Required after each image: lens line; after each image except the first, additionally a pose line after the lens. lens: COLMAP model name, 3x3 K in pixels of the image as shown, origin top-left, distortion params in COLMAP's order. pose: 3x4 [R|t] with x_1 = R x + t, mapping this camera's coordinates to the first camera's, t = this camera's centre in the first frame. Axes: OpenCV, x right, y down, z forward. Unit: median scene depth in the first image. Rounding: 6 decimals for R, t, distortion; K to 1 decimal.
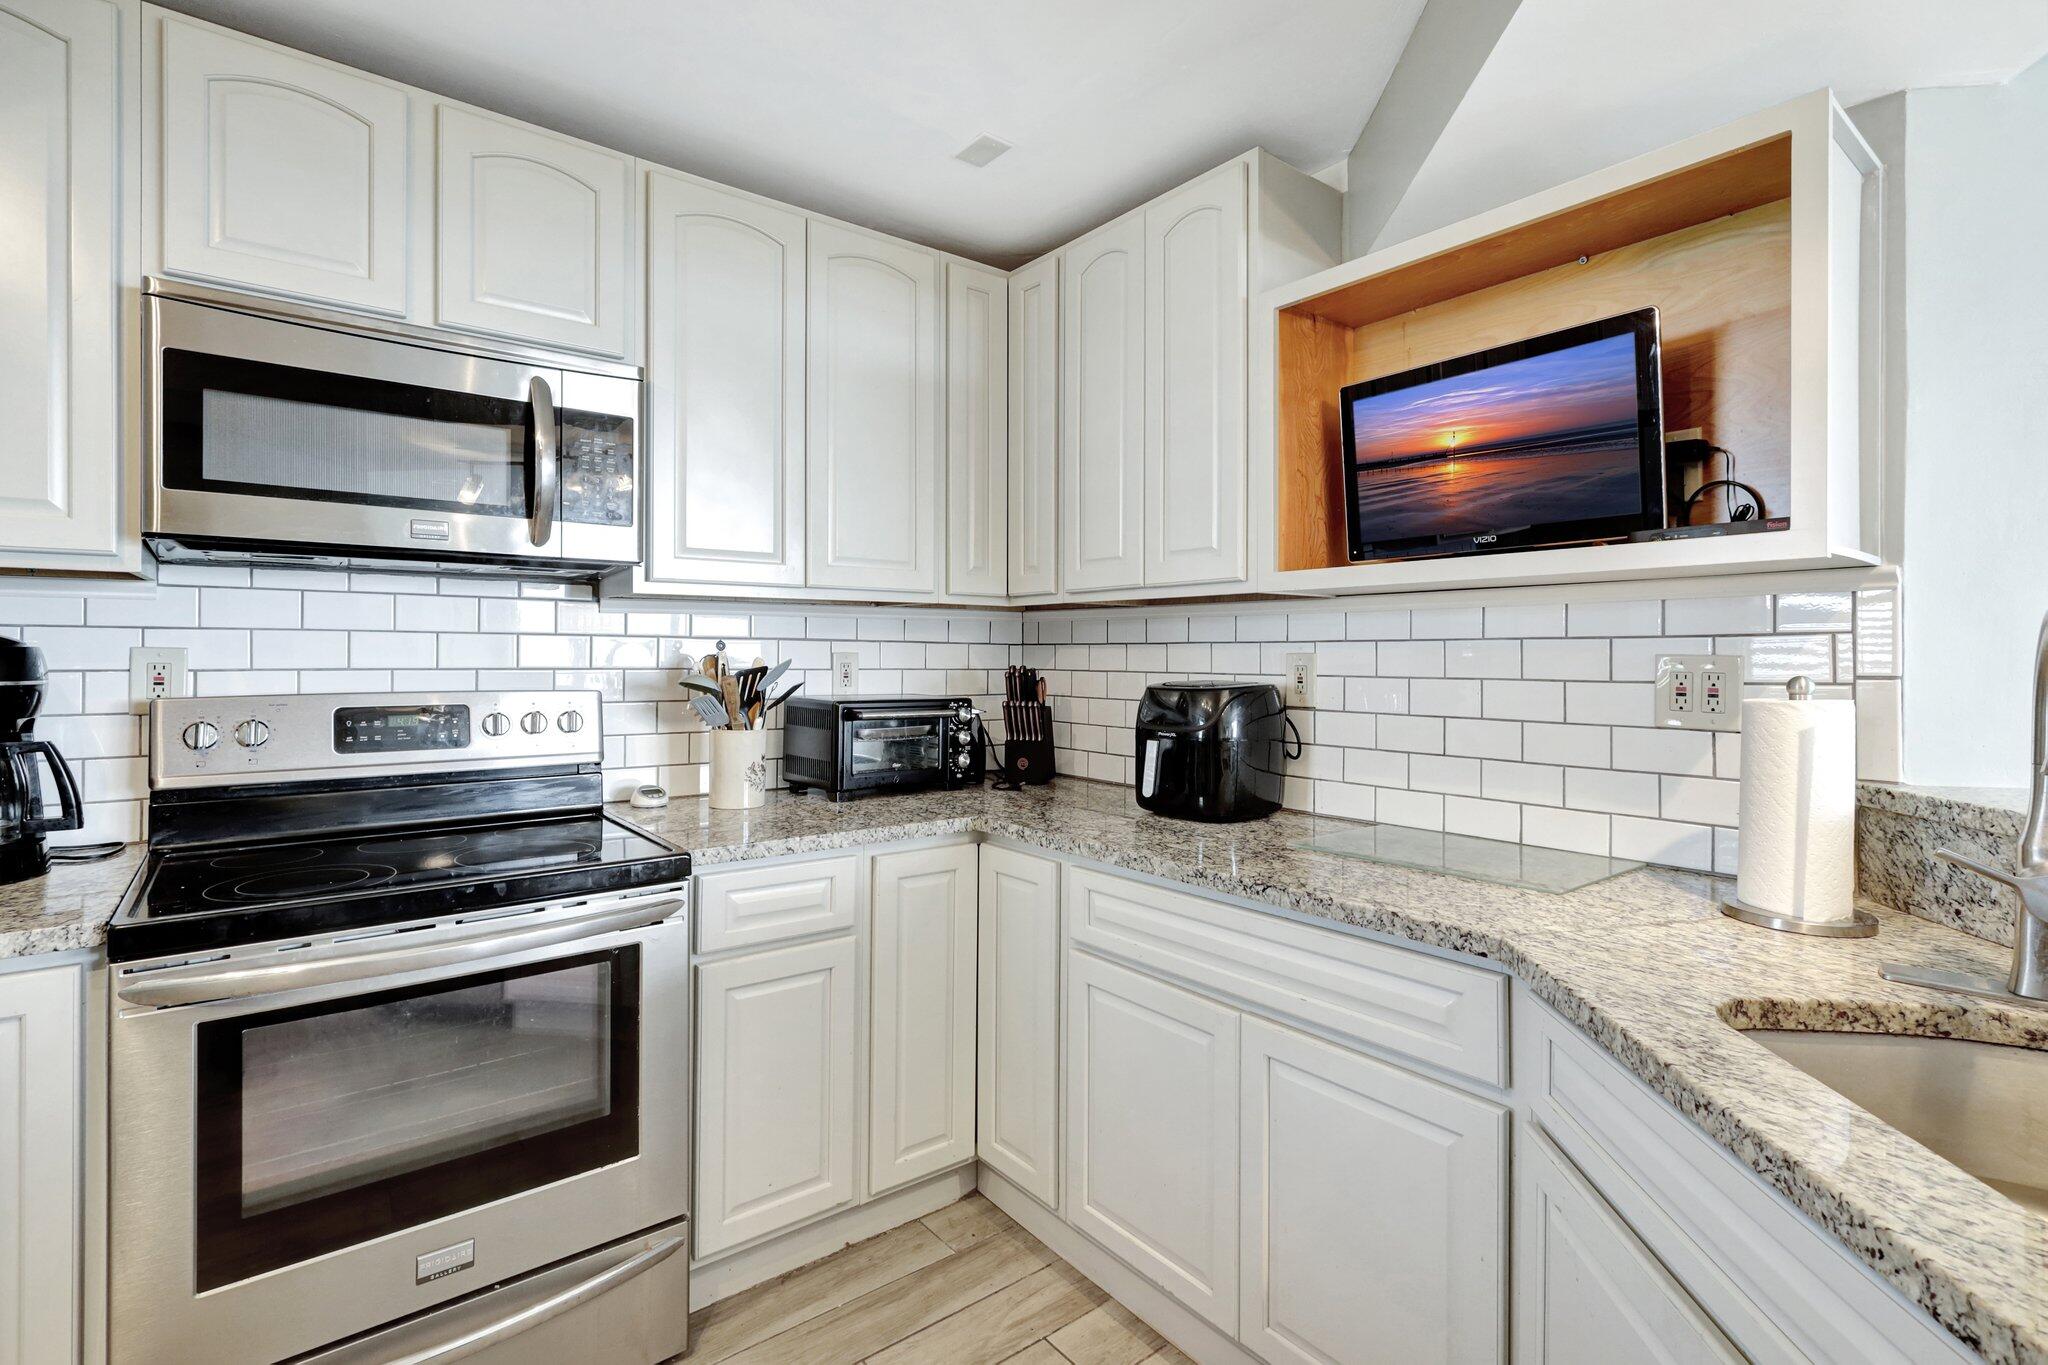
lens RADIAL K [[958.3, 0, 1022.9], [0, 958.3, 652.9], [0, 0, 1]] dist [-0.000687, -0.000572]
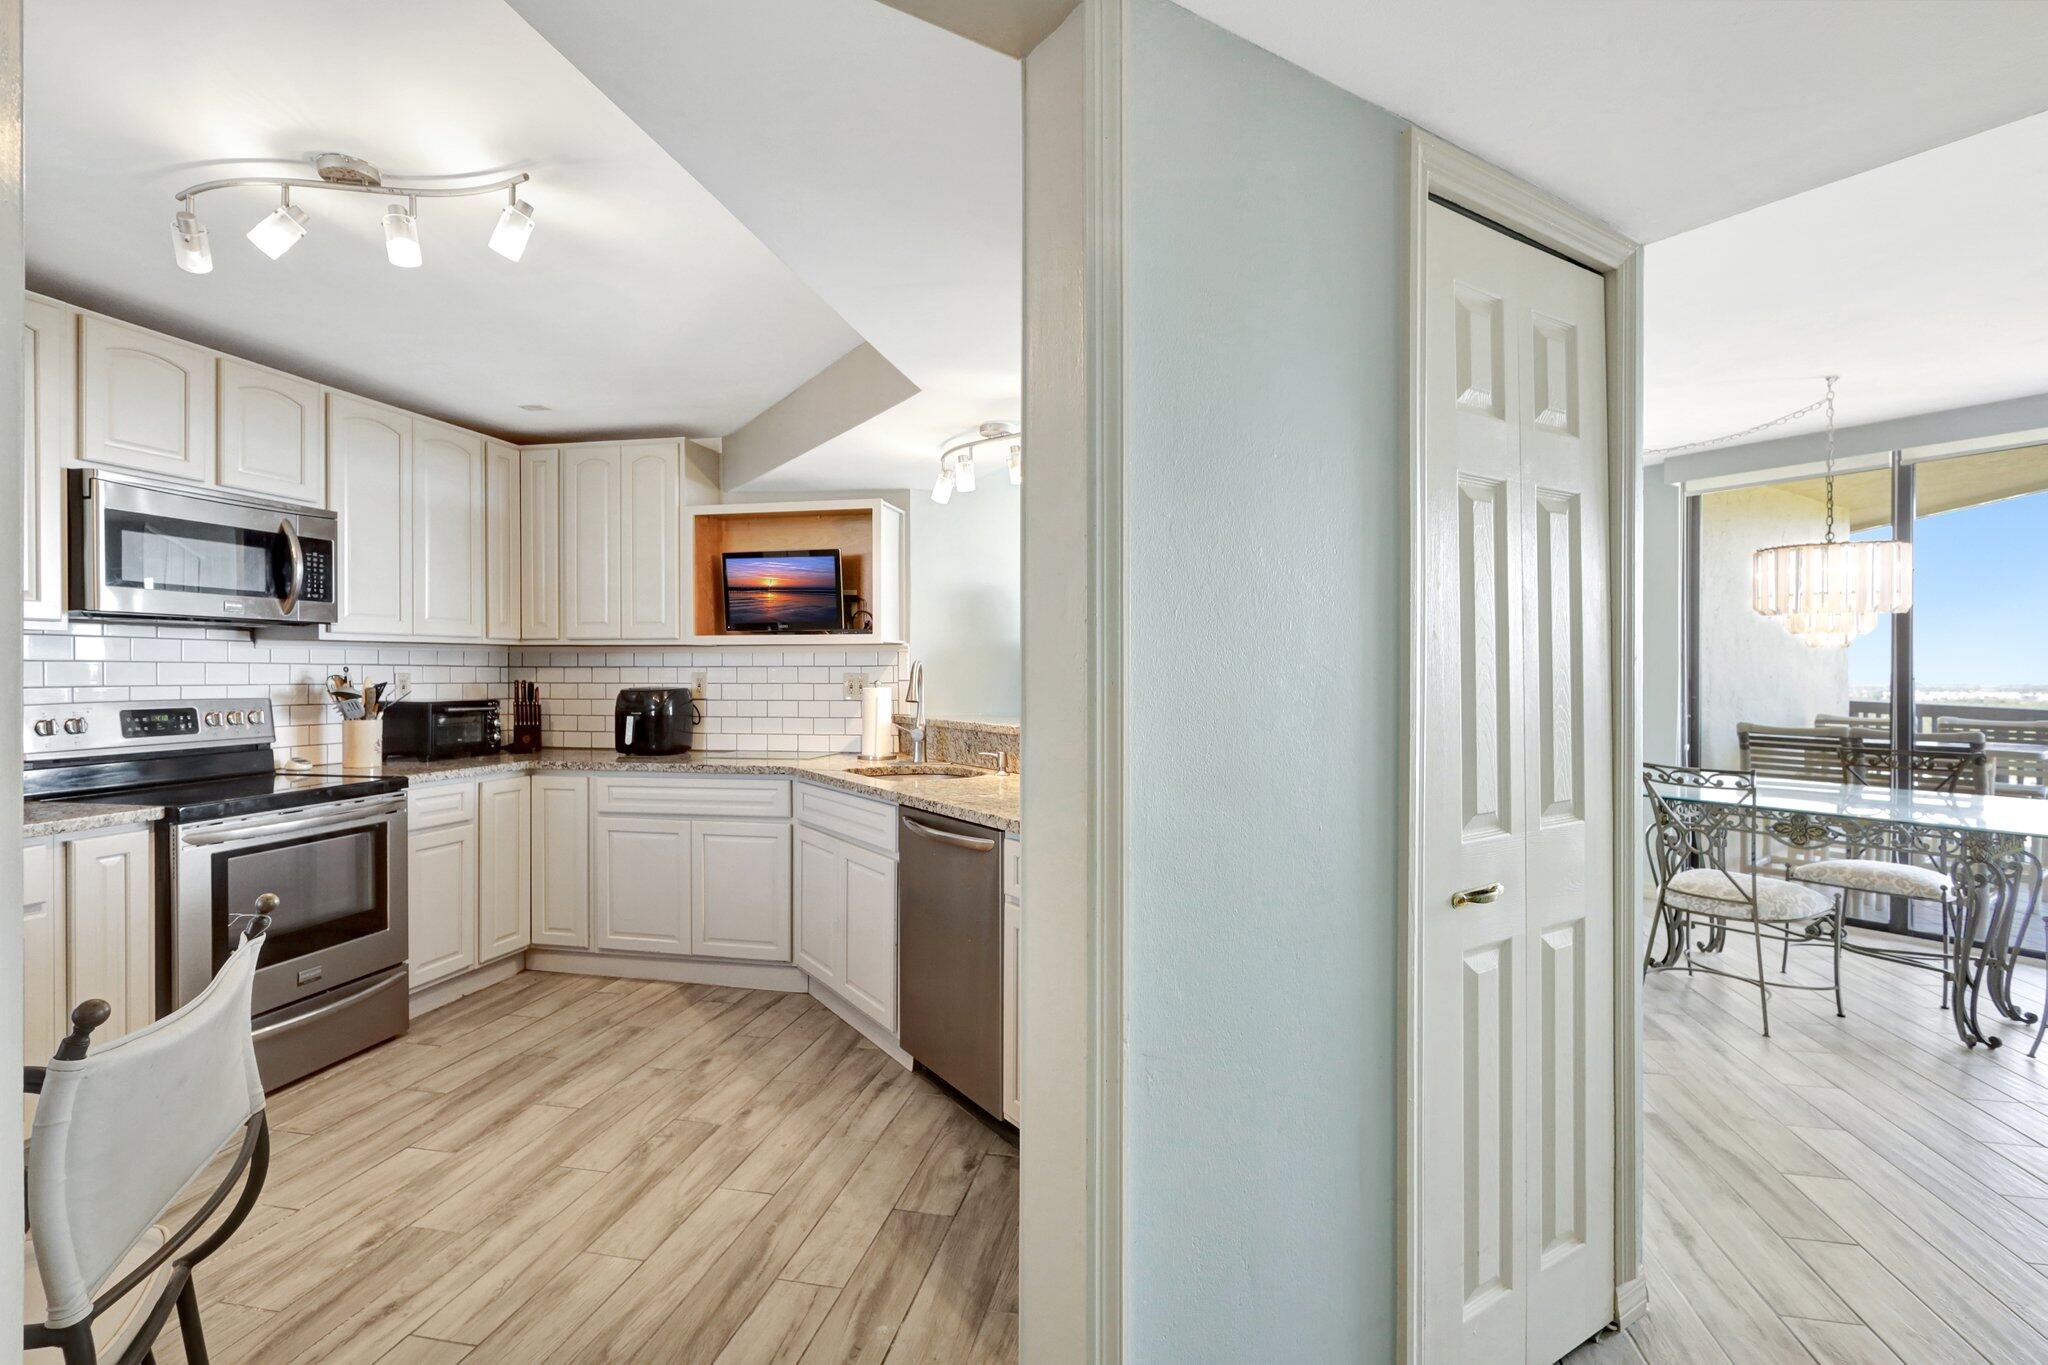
lens RADIAL K [[949.5, 0, 1024.0], [0, 949.5, 682.5], [0, 0, 1]] dist [-0.002779, -0.000684]
pose [[0.765965, -0.011202, 0.642785, -0.520222], [0.001013, 0.999868, 0.016219, -0.011586], [-0.642882, -0.011772, 0.765875, -1.074633]]
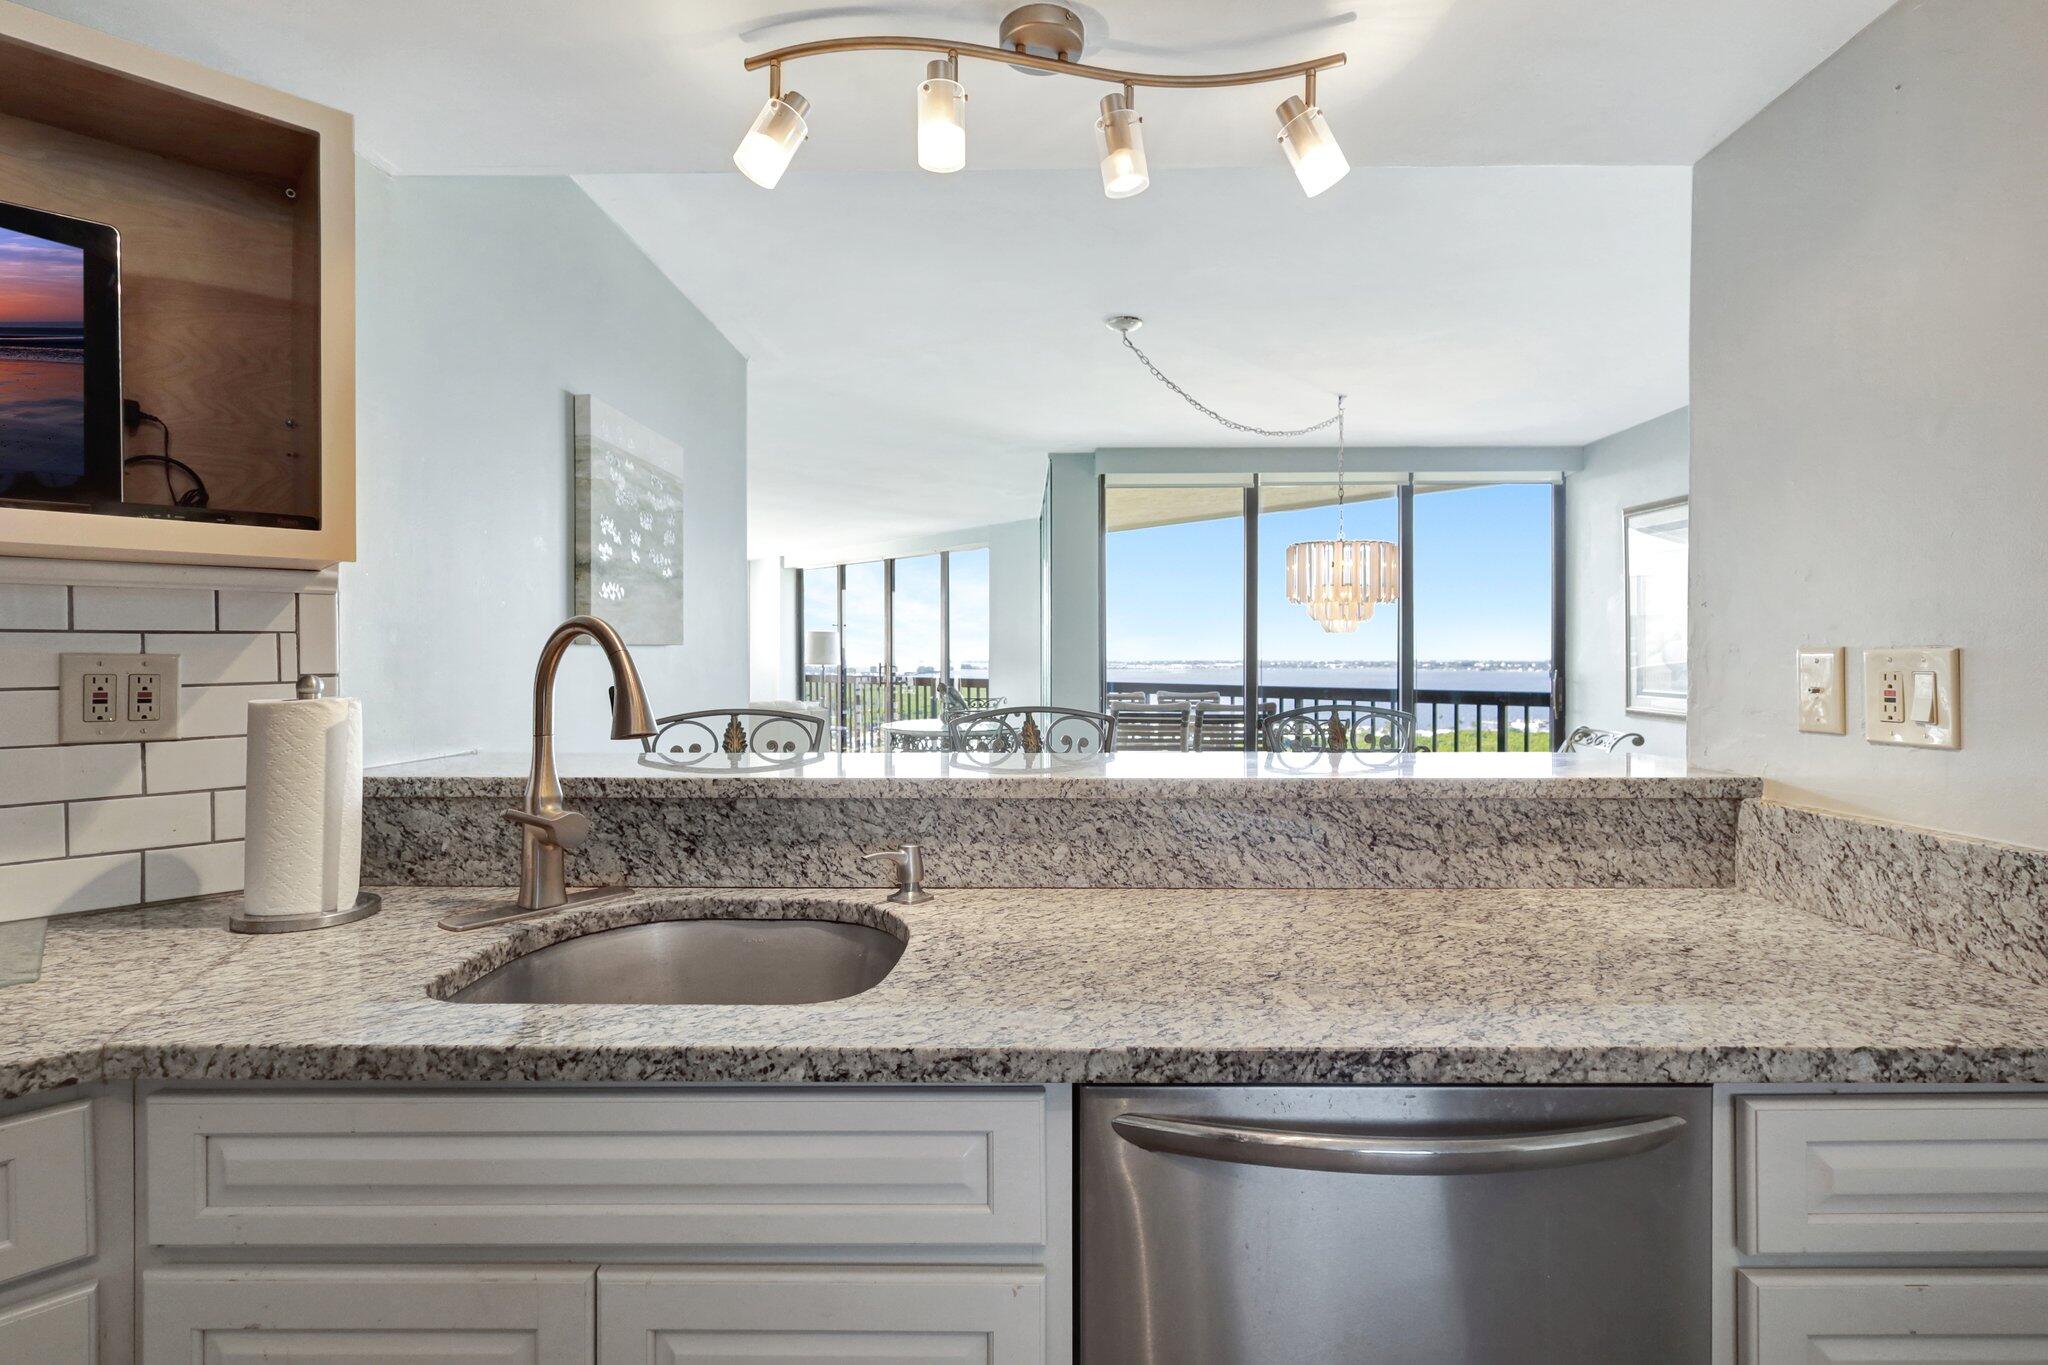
lens RADIAL K [[953.8, 0, 1020.4], [0, 953.8, 665.3], [0, 0, 1]] dist [-0.001419, 0.000082]
pose [[-0.102156, -0.011569, 0.994701, -0.170860], [-0.002467, 0.999932, 0.011377, 0.000307], [-0.994765, -0.001291, -0.102178, 0.230616]]
